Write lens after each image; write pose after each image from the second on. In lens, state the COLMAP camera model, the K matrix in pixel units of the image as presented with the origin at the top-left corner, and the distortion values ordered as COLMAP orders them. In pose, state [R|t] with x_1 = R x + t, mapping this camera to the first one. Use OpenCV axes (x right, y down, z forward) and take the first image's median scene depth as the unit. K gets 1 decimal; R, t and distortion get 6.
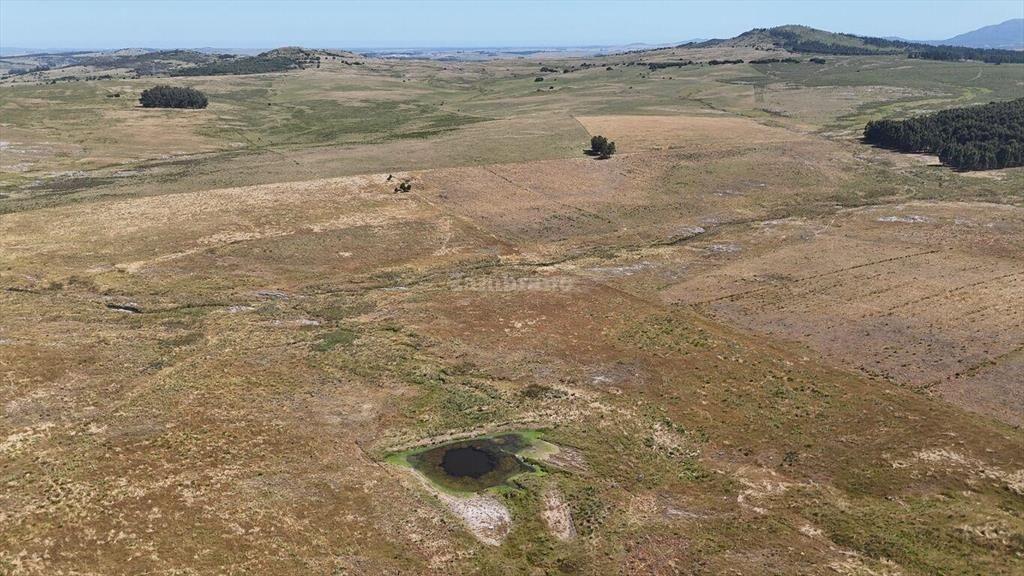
lens RADIAL K [[753.0, 0, 512.2], [0, 753.0, 288.1], [0, 0, 1]] dist [0.043818, -0.033184]
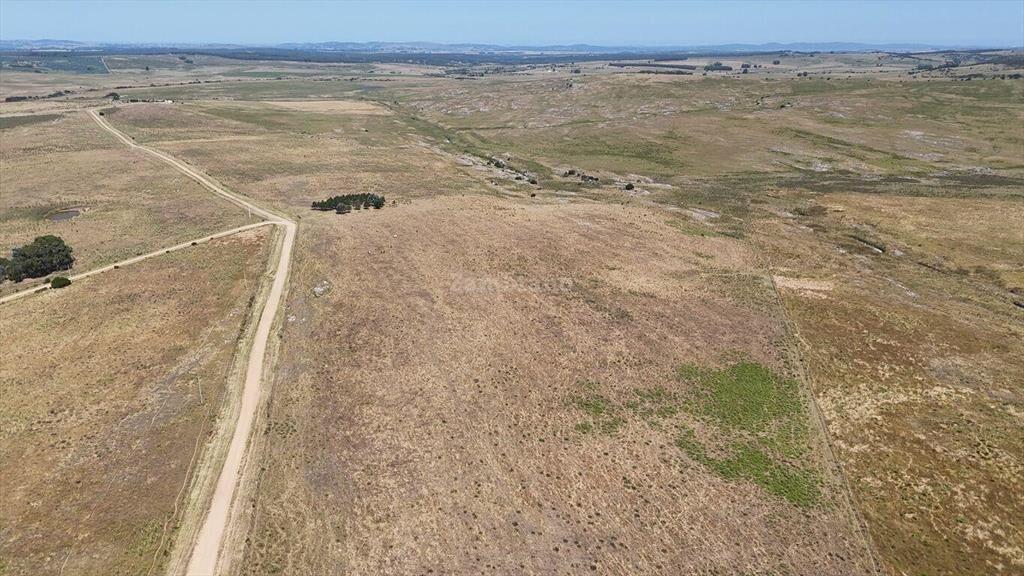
lens RADIAL K [[753.0, 0, 514.0], [0, 753.0, 290.8], [0, 0, 1]] dist [0.043818, -0.033184]
pose [[0.519020, 0.279681, -0.807711, -0.035709], [-0.274446, 0.949448, 0.152406, 0.019157], [0.809505, 0.142572, 0.569540, -0.058829]]
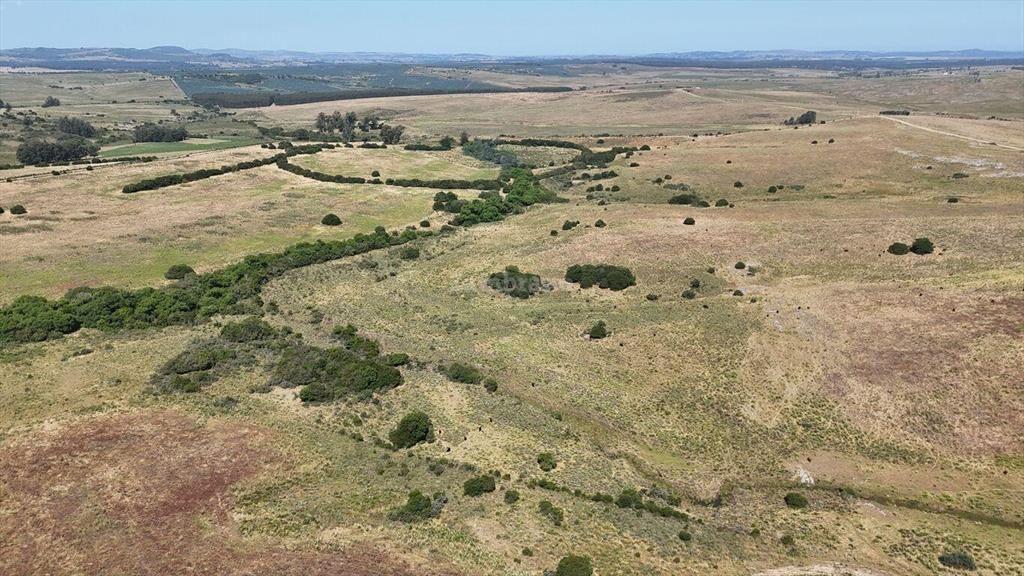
lens RADIAL K [[753.0, 0, 507.0], [0, 753.0, 289.9], [0, 0, 1]] dist [0.043818, -0.033184]
pose [[0.104657, 0.308115, -0.945575, 0.989702], [-0.302761, 0.915537, 0.264817, 0.274665], [0.947303, 0.258568, 0.189102, -0.874676]]
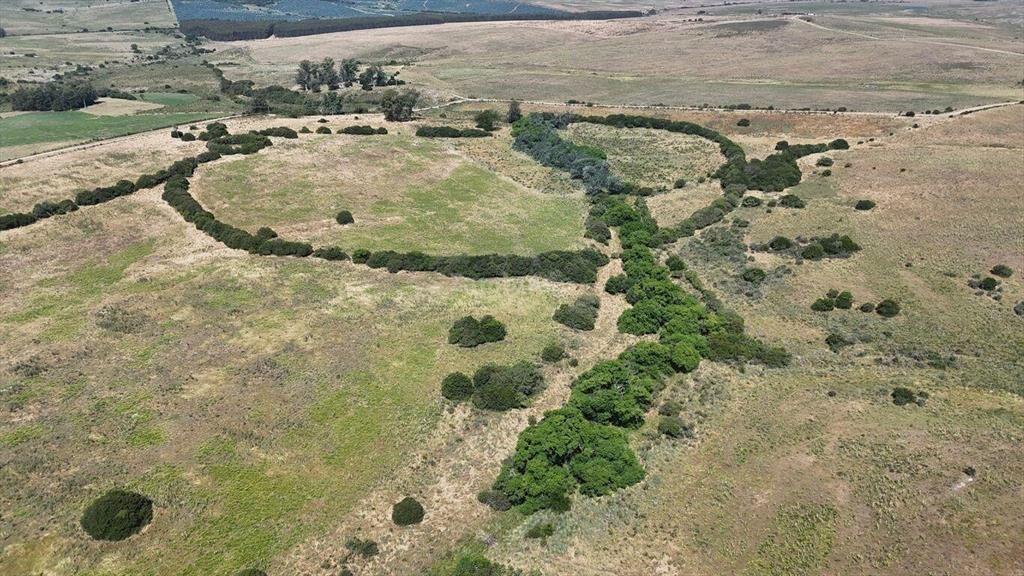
lens RADIAL K [[753.0, 0, 508.7], [0, 753.0, 287.6], [0, 0, 1]] dist [0.043818, -0.033184]
pose [[0.050530, 0.398522, -0.915766, 0.391981], [-0.303286, 0.879759, 0.366118, 0.273128], [0.951559, 0.259239, 0.165320, -0.854008]]
